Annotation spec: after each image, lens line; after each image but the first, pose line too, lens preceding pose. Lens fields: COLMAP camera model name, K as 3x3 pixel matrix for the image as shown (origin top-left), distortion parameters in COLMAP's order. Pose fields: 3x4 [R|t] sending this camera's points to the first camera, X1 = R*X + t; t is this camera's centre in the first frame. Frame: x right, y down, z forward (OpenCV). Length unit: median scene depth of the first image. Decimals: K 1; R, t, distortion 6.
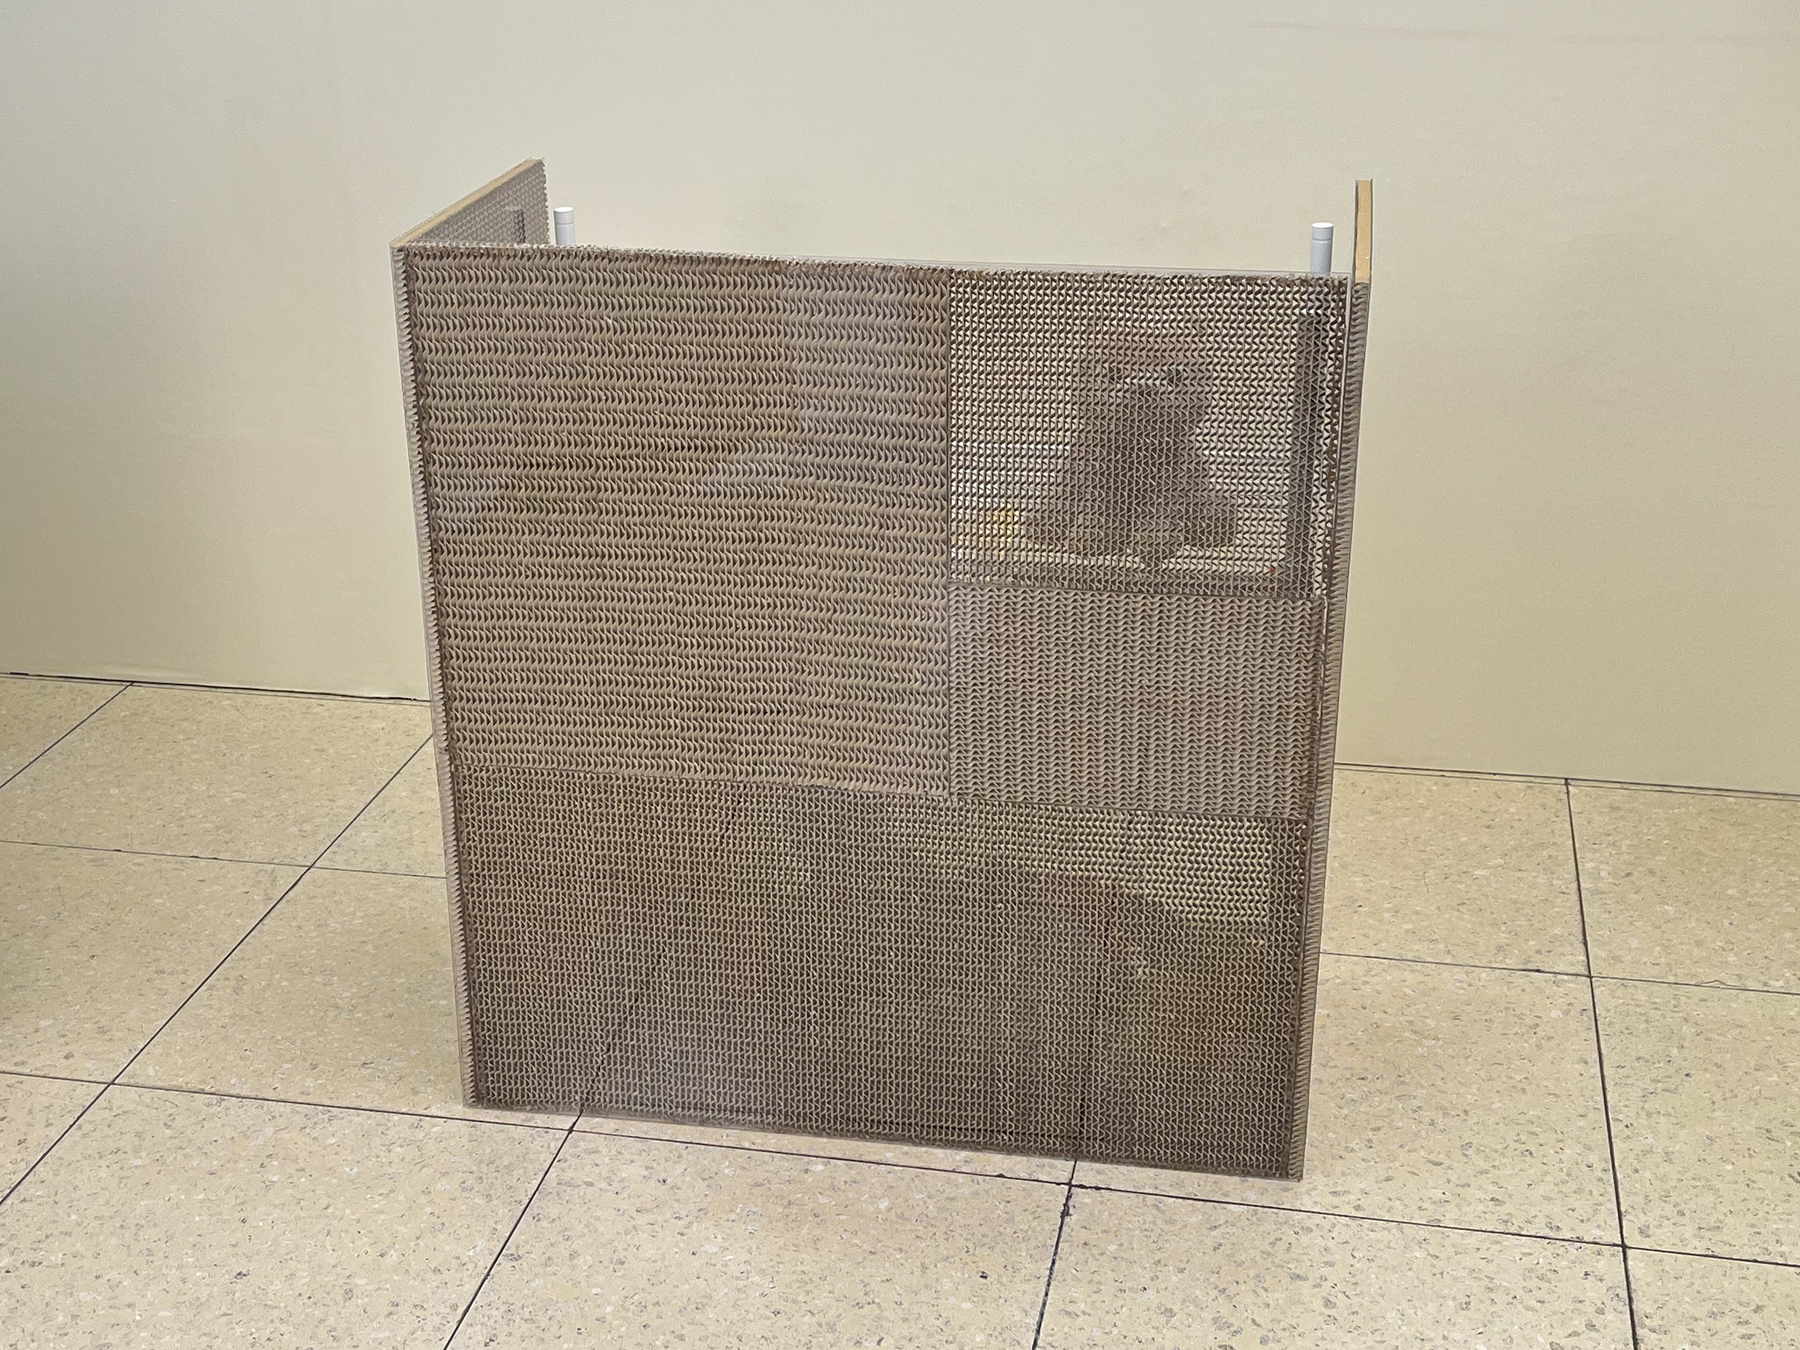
lens RADIAL K [[2353.8, 0, 900.4], [0, 2353.8, 675.5], [0, 0, 1]] dist [0.030362, 0.000000]
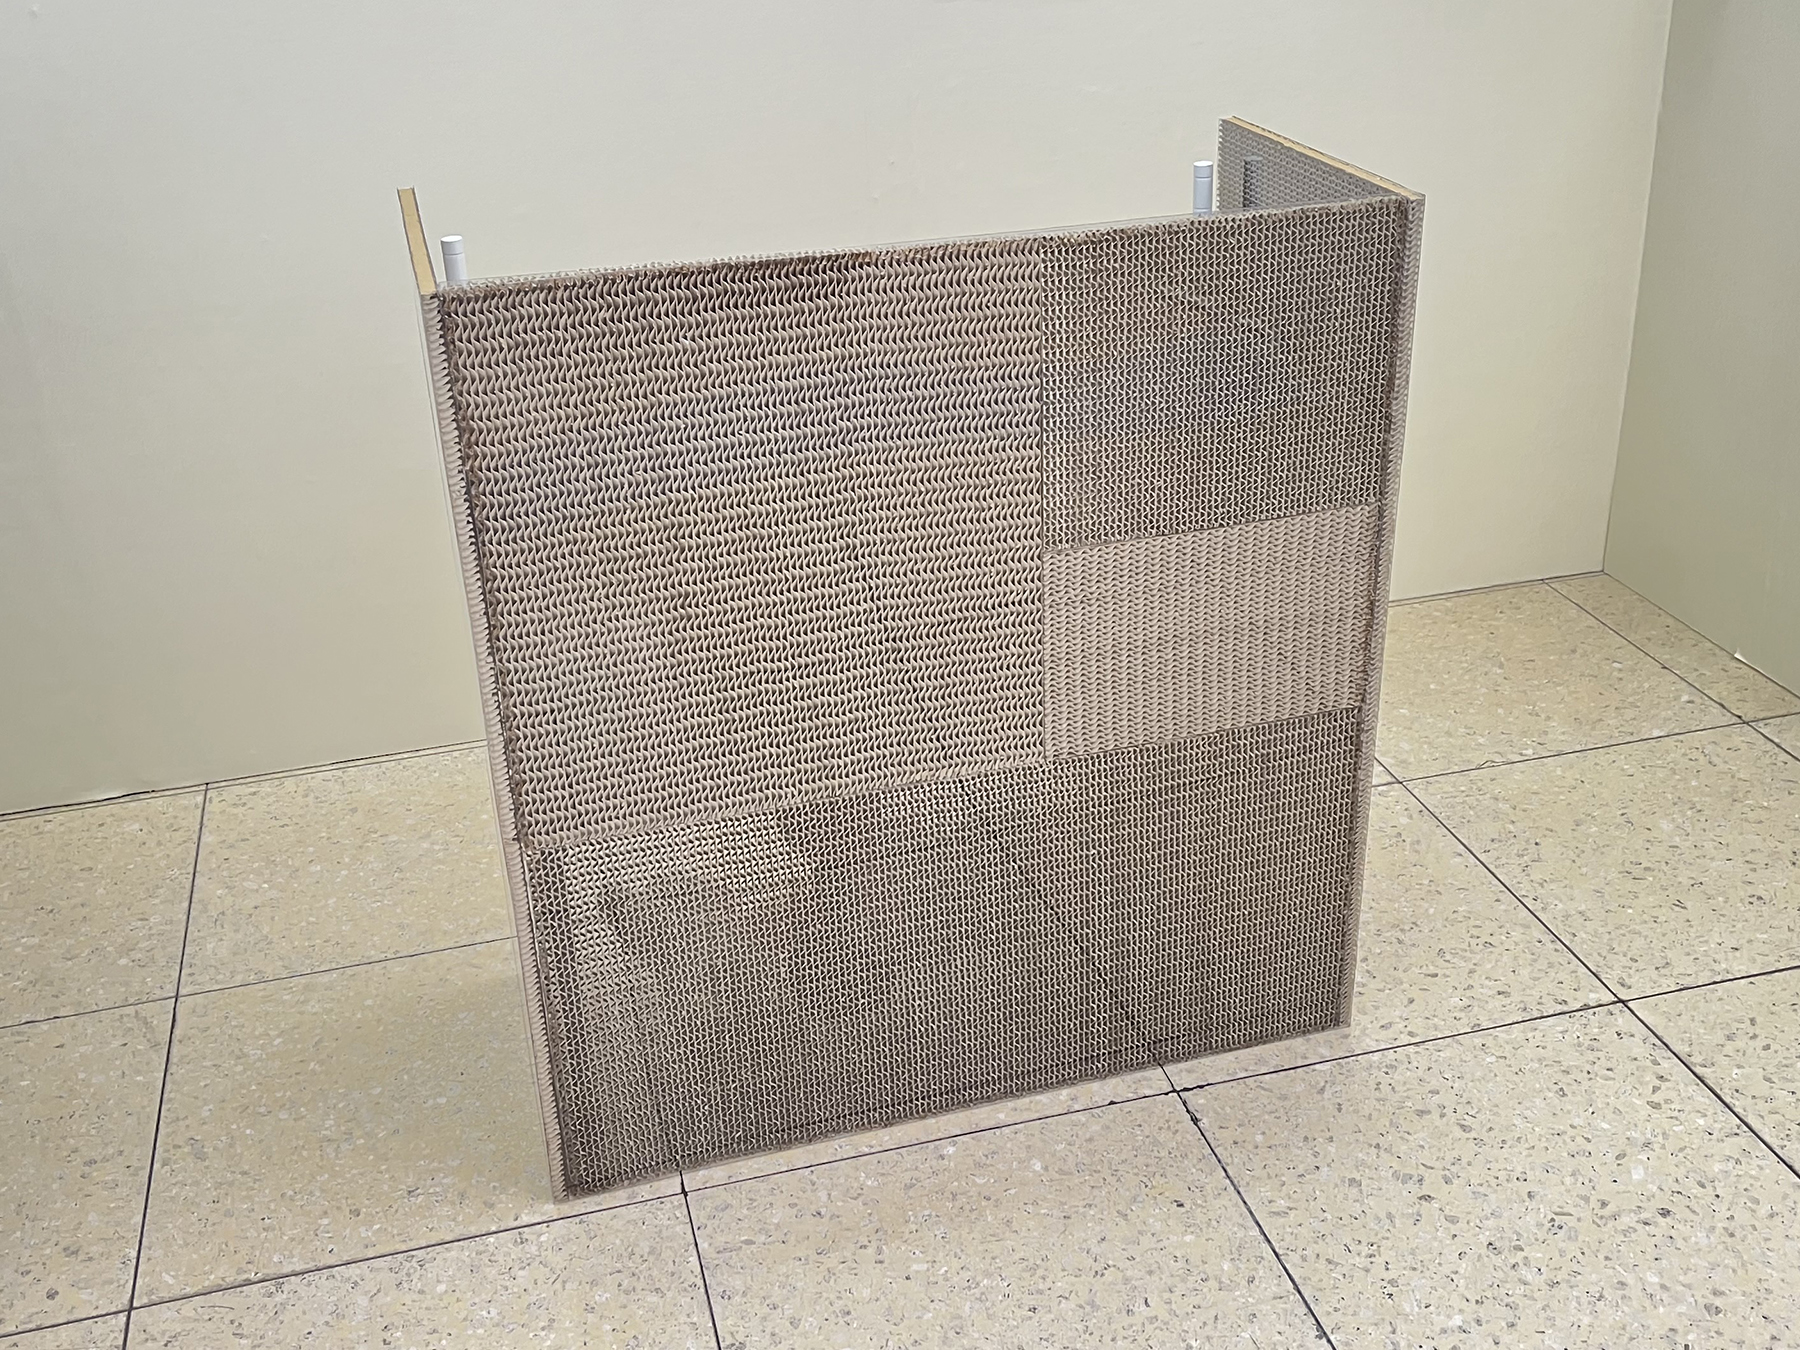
lens RADIAL K [[1888.3, 0, 911.4], [0, 1888.3, 632.5], [0, 0, 1]] dist [0.019415, 0.000000]
pose [[0.895049, -0.205339, 0.395882, -0.326860], [0.194013, 0.978574, 0.068930, -0.066836], [-0.401554, 0.015111, 0.915711, 0.266267]]
